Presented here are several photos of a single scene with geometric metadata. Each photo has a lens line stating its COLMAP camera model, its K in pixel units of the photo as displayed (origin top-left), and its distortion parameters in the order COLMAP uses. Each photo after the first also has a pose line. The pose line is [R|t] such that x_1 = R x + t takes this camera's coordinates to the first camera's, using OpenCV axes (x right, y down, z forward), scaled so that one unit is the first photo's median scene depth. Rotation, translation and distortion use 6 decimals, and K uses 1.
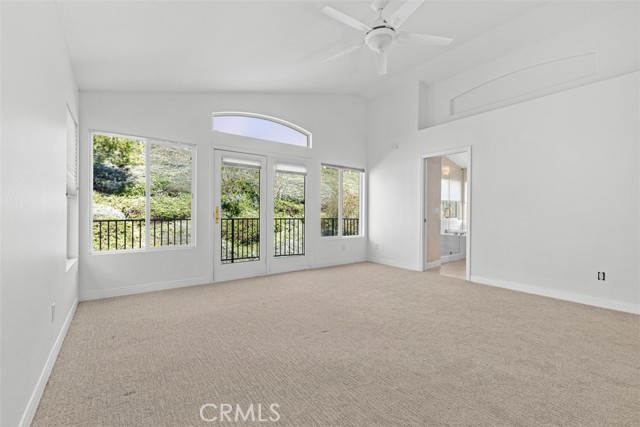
lens RADIAL K [[279.4, 0, 320.1], [0, 279.4, 210.0], [0, 0, 1]] dist [-0.000008, 0.000098]
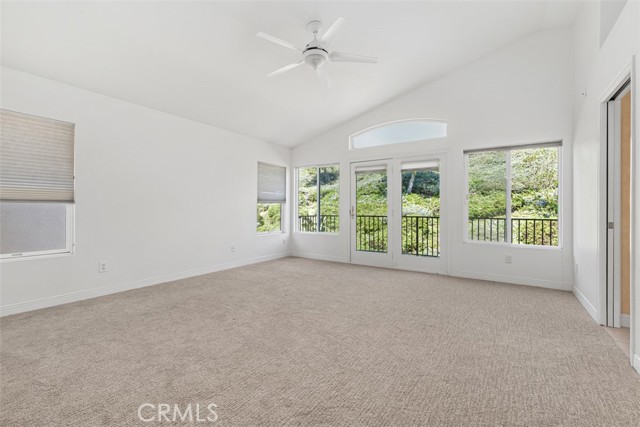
lens RADIAL K [[279.4, 0, 320.1], [0, 279.4, 210.0], [0, 0, 1]] dist [-0.000008, 0.000098]
pose [[0.327528, -0.004127, -0.944832, 0.579453], [0.008327, 0.999964, -0.001481, 0.003922], [0.944805, -0.007383, 0.327551, 0.297423]]
